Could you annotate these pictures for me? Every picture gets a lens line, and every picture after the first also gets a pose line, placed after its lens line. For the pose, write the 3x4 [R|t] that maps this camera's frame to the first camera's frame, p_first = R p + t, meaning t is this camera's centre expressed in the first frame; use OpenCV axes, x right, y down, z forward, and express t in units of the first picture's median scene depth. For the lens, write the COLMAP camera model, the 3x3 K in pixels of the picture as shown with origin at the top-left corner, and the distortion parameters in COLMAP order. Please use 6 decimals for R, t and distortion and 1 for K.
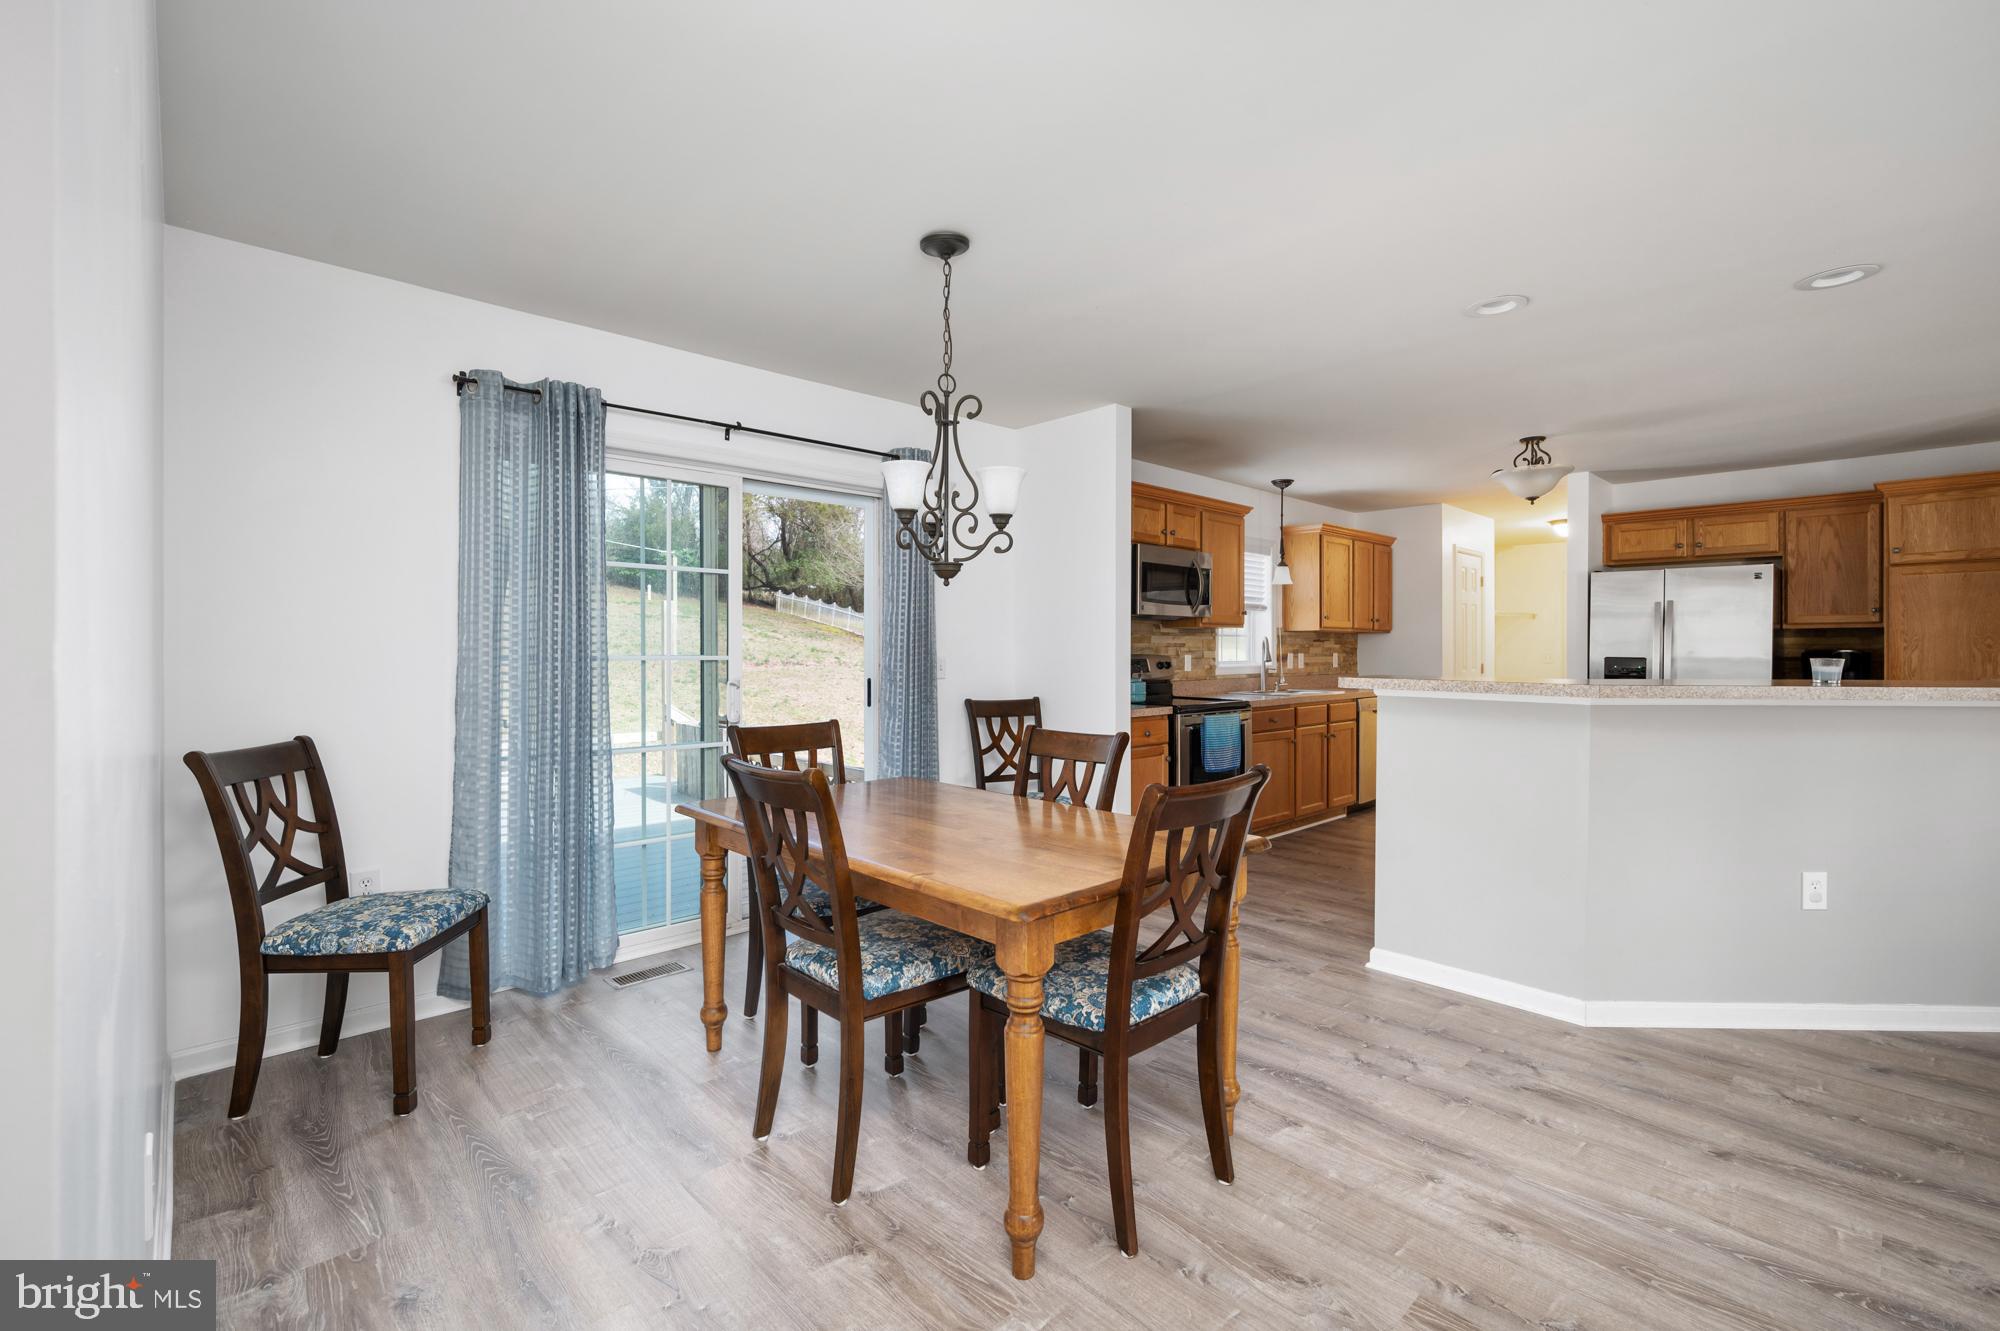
lens RADIAL K [[862.6, 0, 1004.9], [0, 862.6, 661.8], [0, 0, 1]] dist [0.000575, -0.000128]
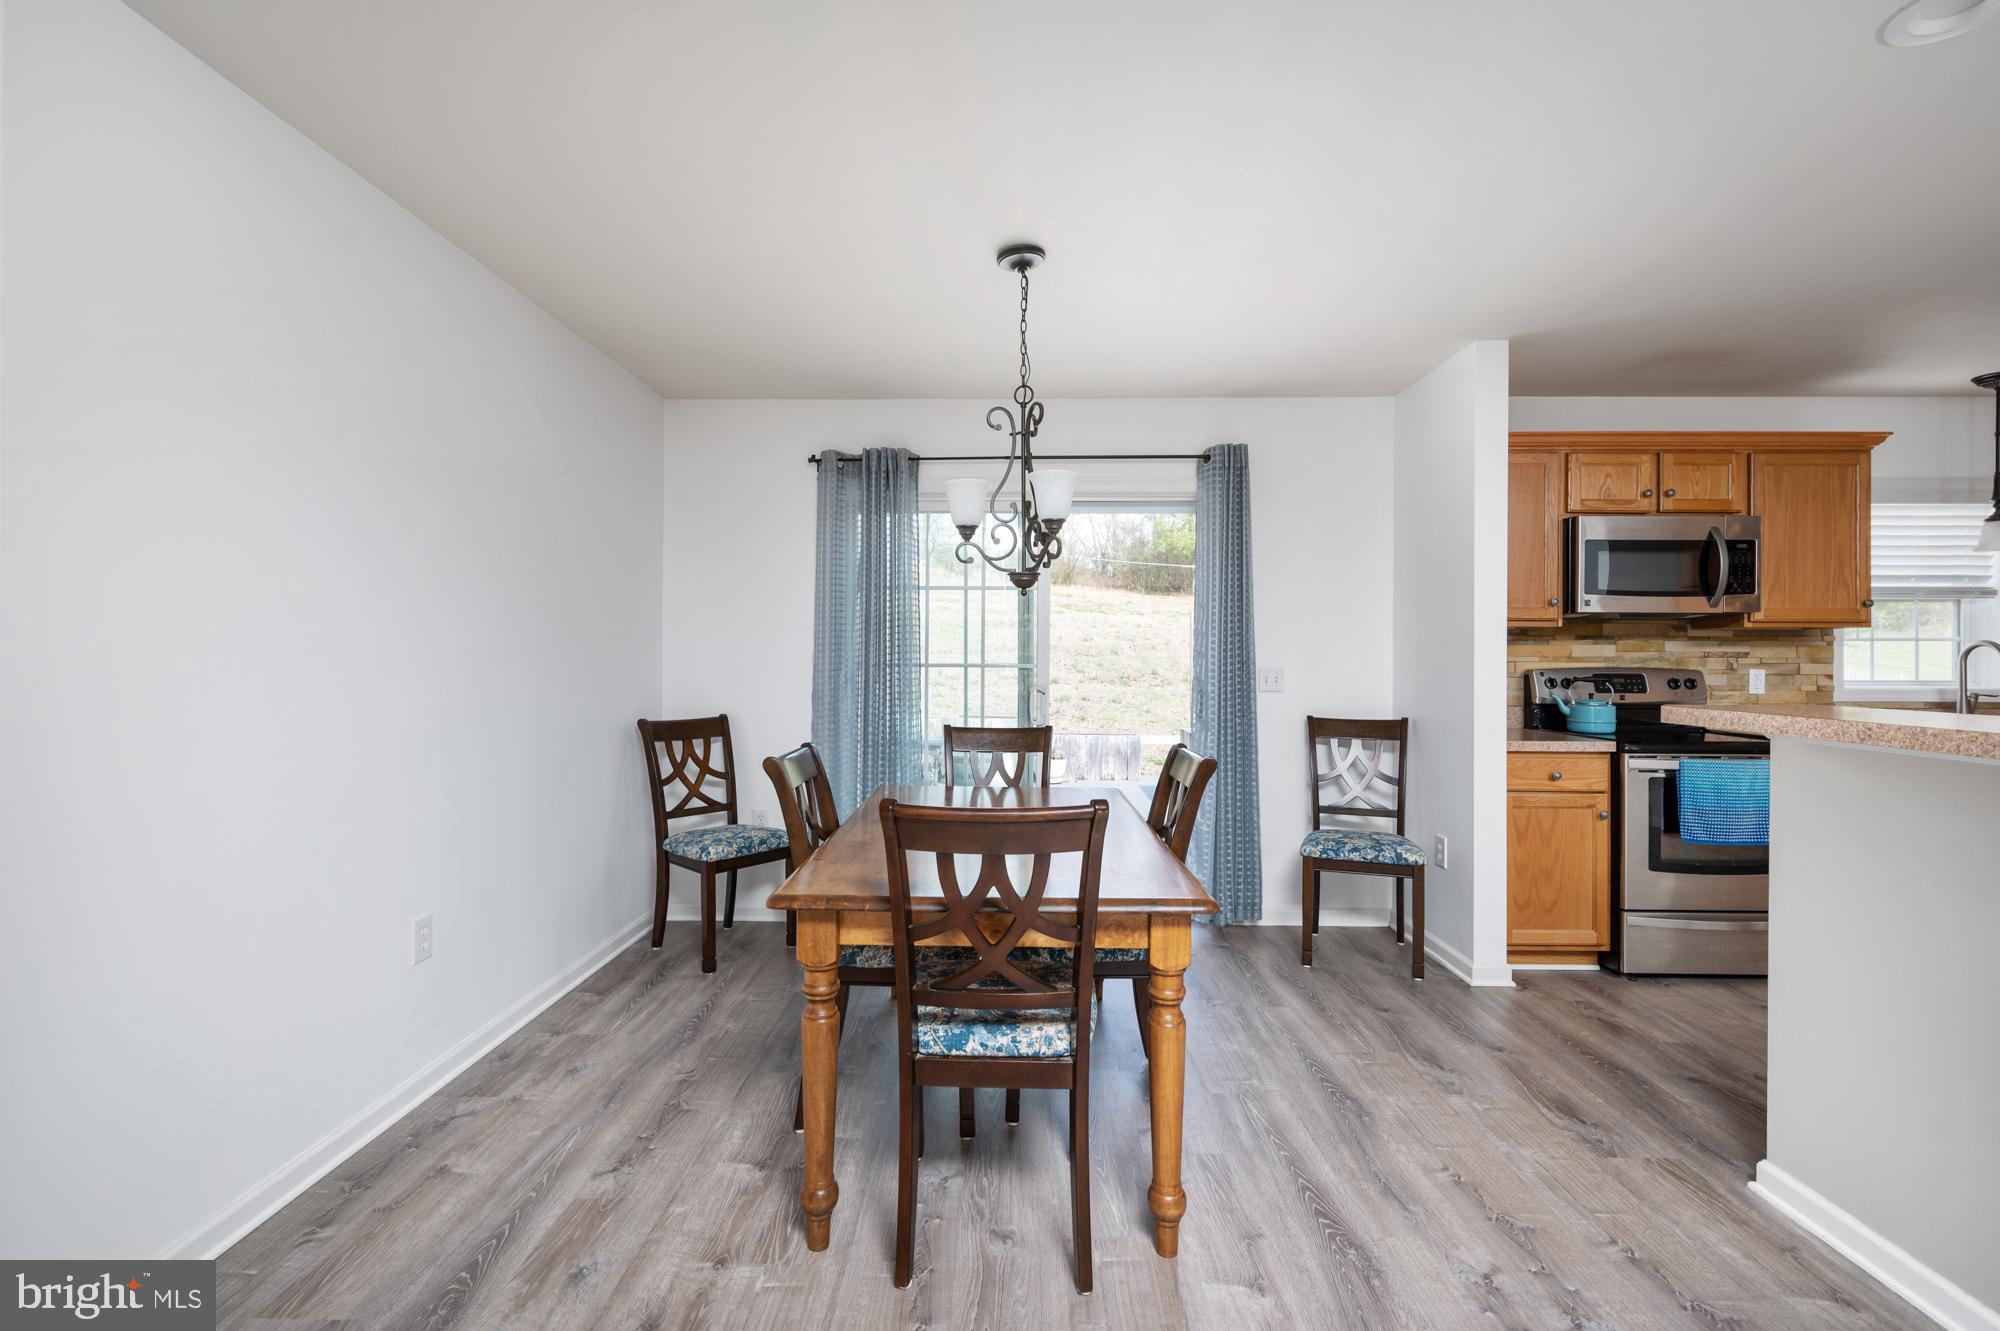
lens RADIAL K [[866.4, 0, 1000.0], [0, 866.4, 665.5], [0, 0, 1]] dist [0.000332, 0.000150]
pose [[0.713310, 0.009240, -0.700787, 0.351751], [-0.013552, 0.999908, -0.000610, -0.003304], [0.700717, 0.009932, 0.713370, 0.147462]]
